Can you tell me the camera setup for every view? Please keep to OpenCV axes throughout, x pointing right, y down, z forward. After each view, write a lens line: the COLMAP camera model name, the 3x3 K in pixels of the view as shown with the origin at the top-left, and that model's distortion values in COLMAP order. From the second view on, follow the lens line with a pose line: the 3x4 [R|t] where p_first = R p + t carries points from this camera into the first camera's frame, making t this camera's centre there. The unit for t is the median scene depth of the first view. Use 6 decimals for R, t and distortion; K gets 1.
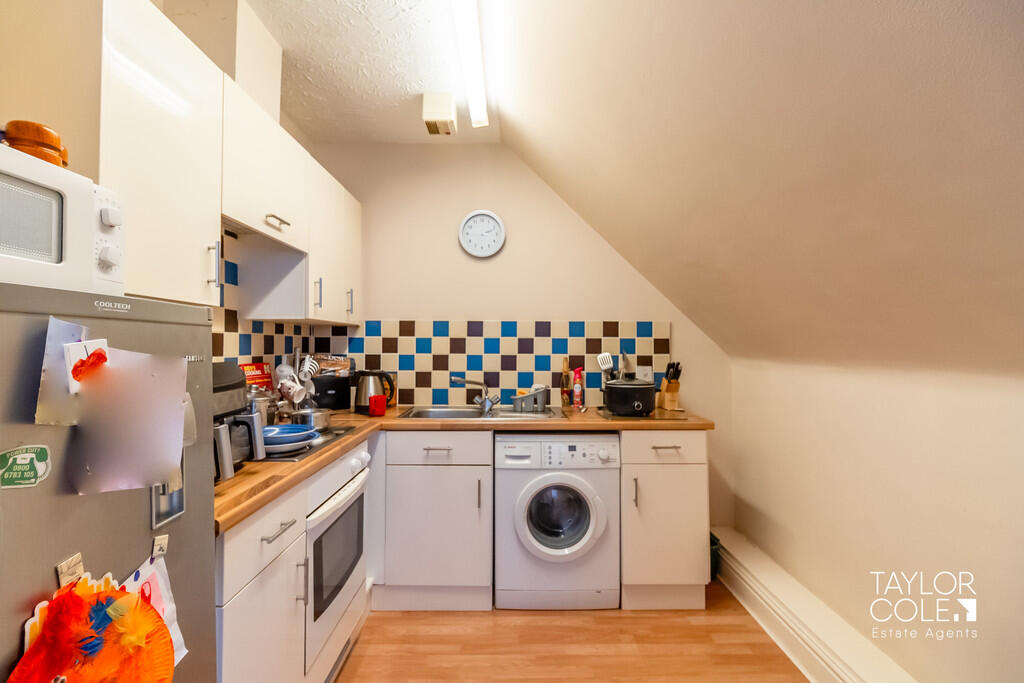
lens RADIAL K [[450.7, 0, 508.4], [0, 450.7, 337.9], [0, 0, 1]] dist [-0.001750, -0.000062]
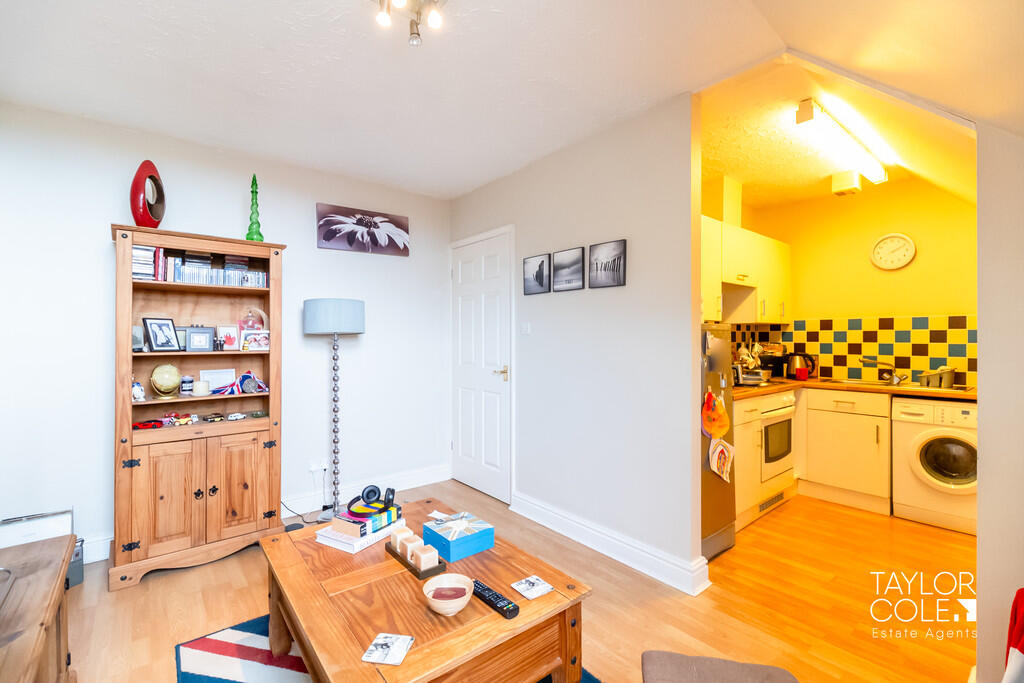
lens RADIAL K [[450.7, 0, 510.5], [0, 450.7, 337.3], [0, 0, 1]] dist [-0.001750, -0.000062]
pose [[0.630777, -0.006109, -0.775940, 0.317013], [0.018857, 0.999794, 0.007458, -0.013947], [0.775735, -0.019336, 0.630763, -0.859469]]
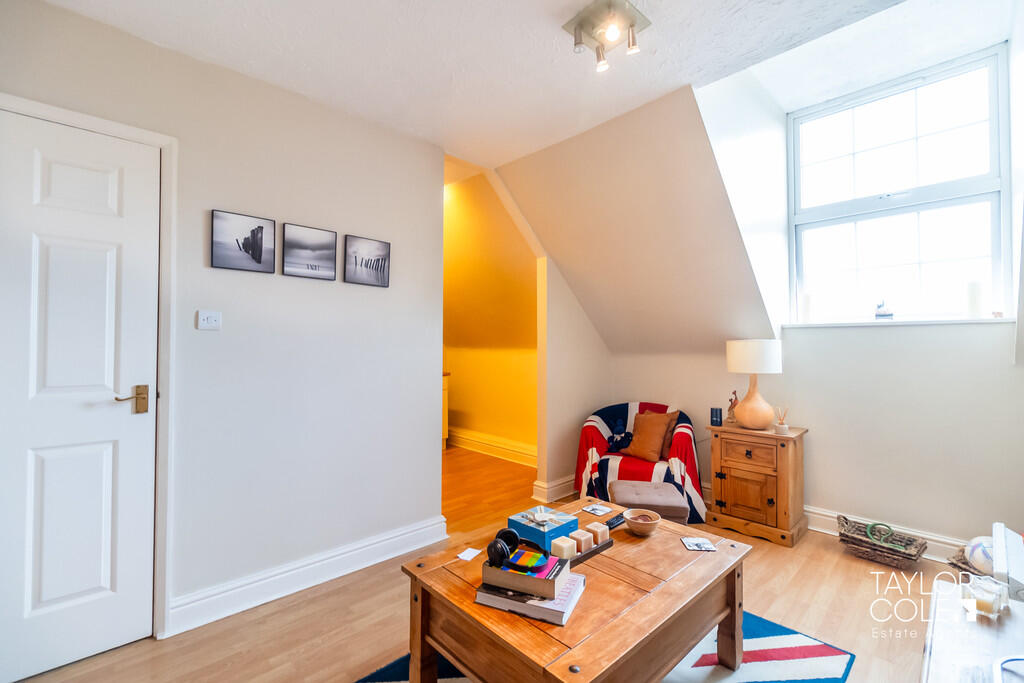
lens RADIAL K [[450.7, 0, 509.7], [0, 450.7, 338.8], [0, 0, 1]] dist [-0.001750, -0.000062]
pose [[0.721192, 0.010205, 0.692661, -0.988239], [-0.013488, 0.999909, -0.000689, -0.000733], [-0.692604, -0.008846, 0.721263, -0.981735]]
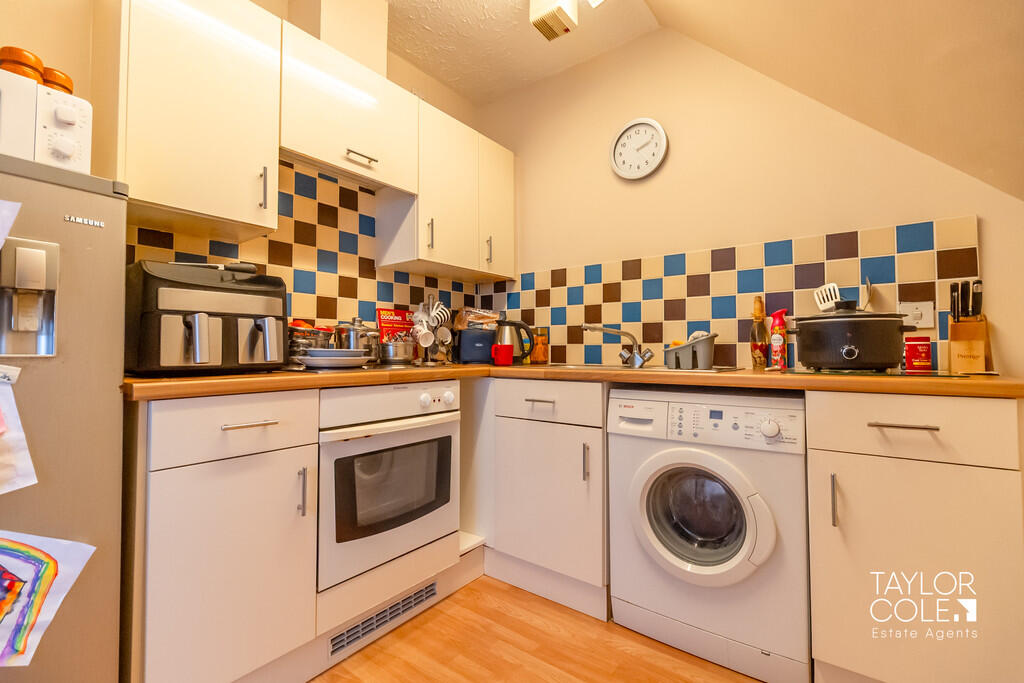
lens RADIAL K [[450.7, 0, 511.7], [0, 450.7, 336.4], [0, 0, 1]] dist [-0.001750, -0.000062]
pose [[0.795334, -0.021394, -0.605794, 0.294035], [0.012818, 0.999747, -0.018479, 0.135925], [0.606036, 0.006932, 0.795407, 0.292585]]
